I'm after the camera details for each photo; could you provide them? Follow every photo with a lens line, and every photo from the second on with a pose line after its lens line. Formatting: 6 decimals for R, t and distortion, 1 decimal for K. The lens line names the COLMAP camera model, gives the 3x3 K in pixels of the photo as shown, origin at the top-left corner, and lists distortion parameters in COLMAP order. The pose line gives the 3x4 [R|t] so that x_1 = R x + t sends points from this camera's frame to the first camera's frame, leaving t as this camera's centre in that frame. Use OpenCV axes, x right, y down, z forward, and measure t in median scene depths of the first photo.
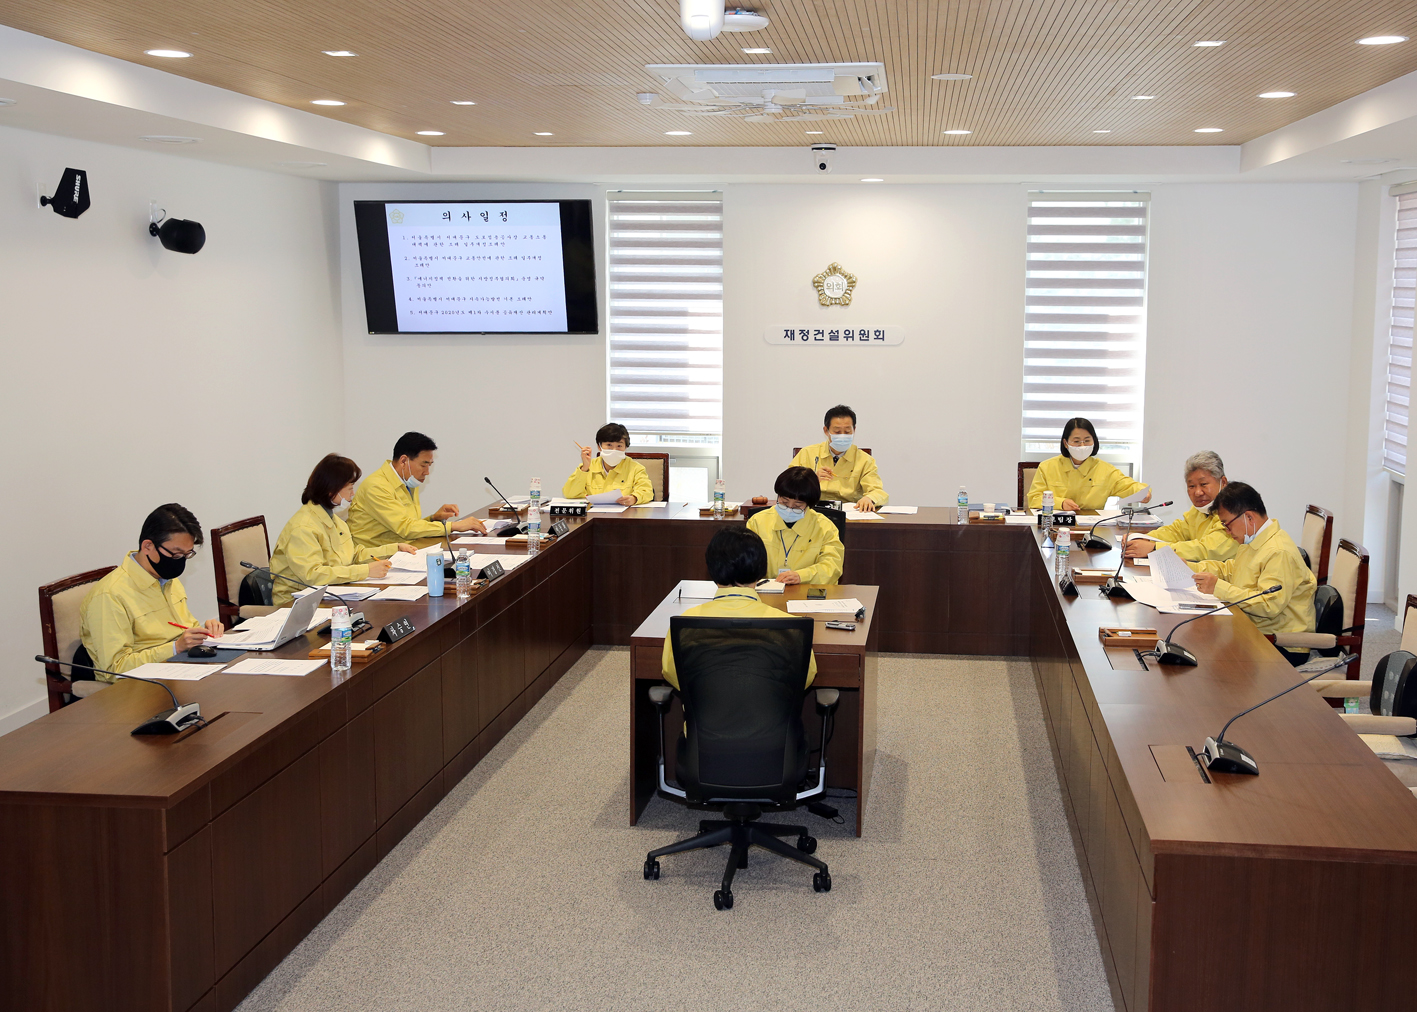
lens RADIAL K [[1746.0, 0, 708.5], [0, 1746.0, 506.0], [0, 0, 1]] dist [-0.026138, 0.253577]
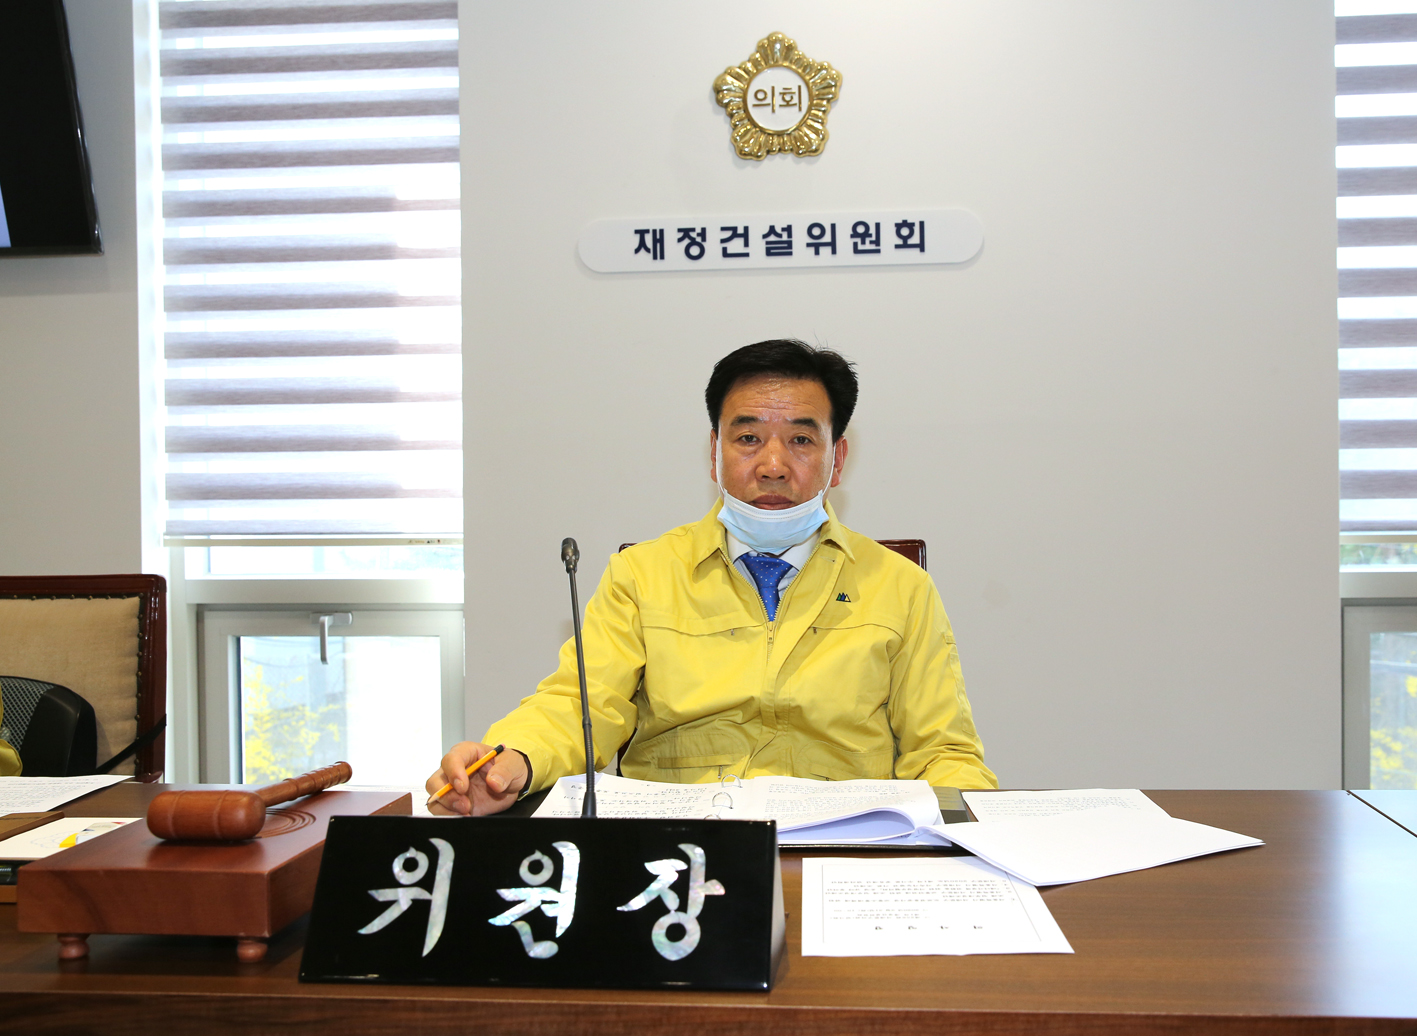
lens RADIAL K [[1586.5, 0, 708.5], [0, 1586.5, 518.0], [0, 0, 1]] dist [0.010039, -0.004533]
pose [[0.995112, -0.017580, 0.097174, 0.026593], [0.027983, 0.993892, -0.106747, -0.010067], [-0.094704, 0.108945, 0.989526, 0.696772]]
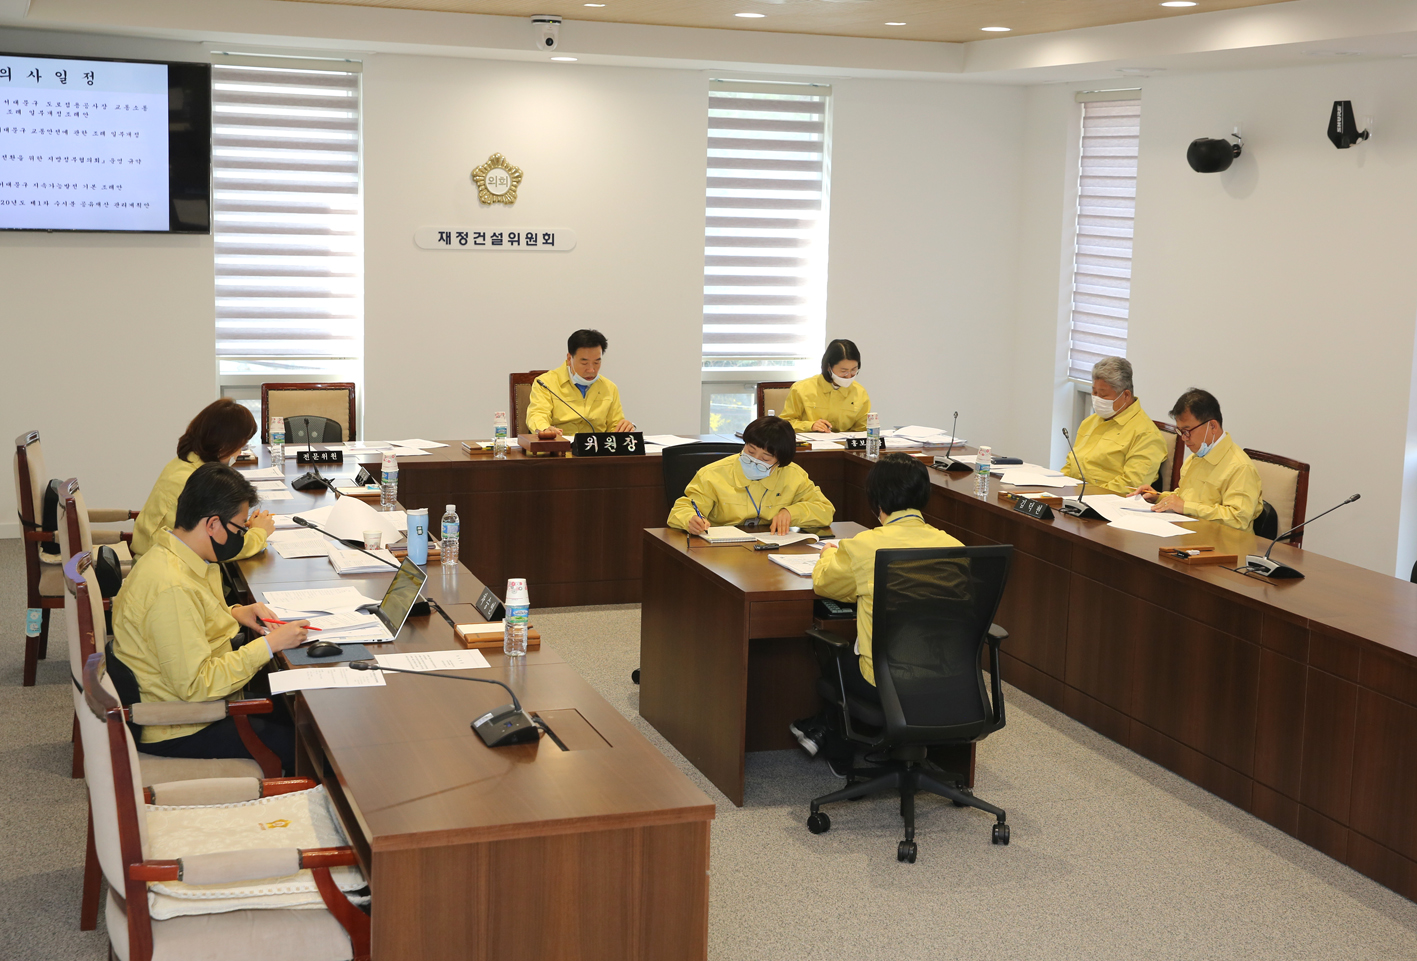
lens RADIAL K [[2104.6, 0, 708.5], [0, 2104.6, 480.5], [0, 0, 1]] dist [0.072513, 0.143693]
pose [[0.876811, -0.048135, 0.478420, -0.335711], [0.037190, 0.998785, 0.032332, -0.009509], [-0.479395, -0.010556, 0.877536, 0.046590]]
